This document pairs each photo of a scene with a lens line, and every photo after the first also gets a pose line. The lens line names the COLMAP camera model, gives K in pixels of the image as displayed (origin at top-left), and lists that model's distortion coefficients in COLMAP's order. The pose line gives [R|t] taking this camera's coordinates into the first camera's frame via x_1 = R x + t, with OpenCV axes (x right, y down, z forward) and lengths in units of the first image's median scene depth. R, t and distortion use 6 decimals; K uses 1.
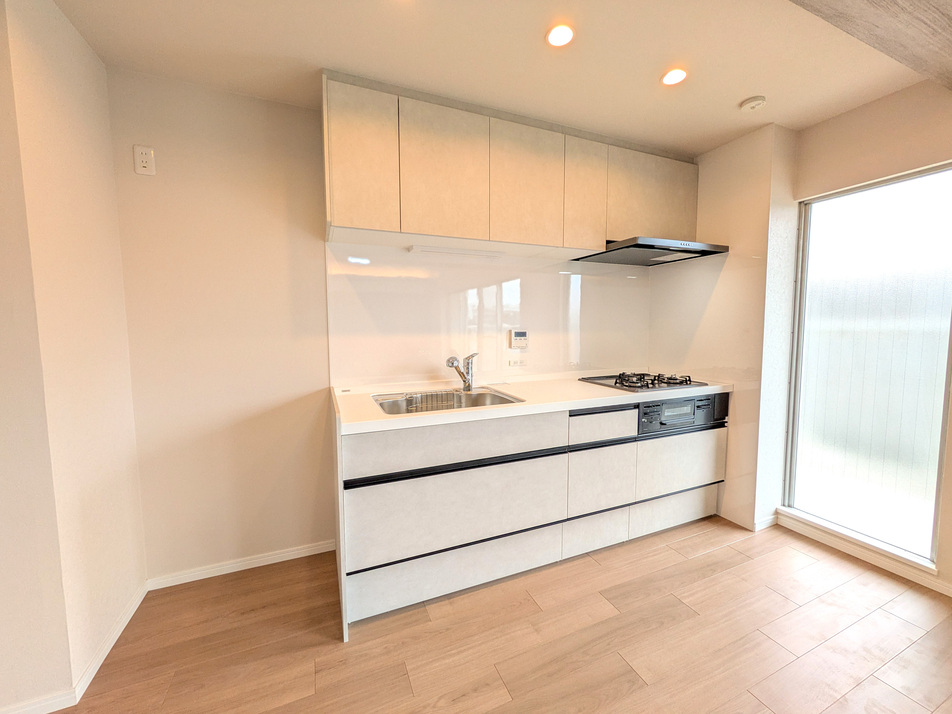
lens RADIAL K [[379.2, 0, 481.5], [0, 379.2, 354.1], [0, 0, 1]] dist [0.001991, 0.000058]
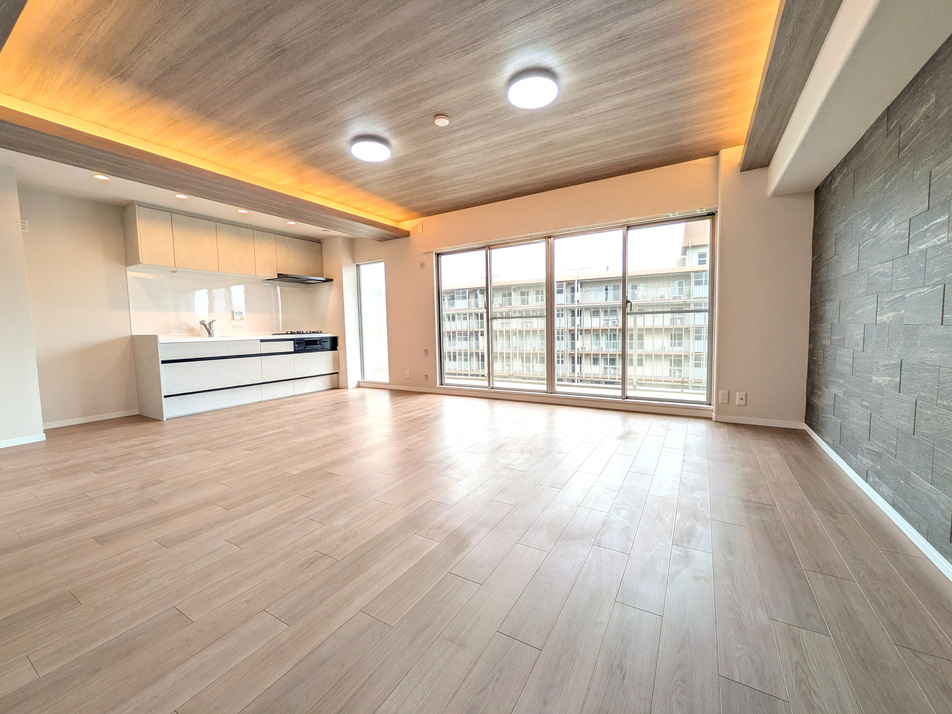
lens RADIAL K [[374.1, 0, 476.0], [0, 374.1, 357.0], [0, 0, 1]] dist [-0.001224, -0.000192]
pose [[0.814118, -0.058914, 0.577703, -0.046089], [0.061301, 0.998001, 0.015389, 0.269420], [-0.577454, 0.022885, 0.816102, -1.655821]]
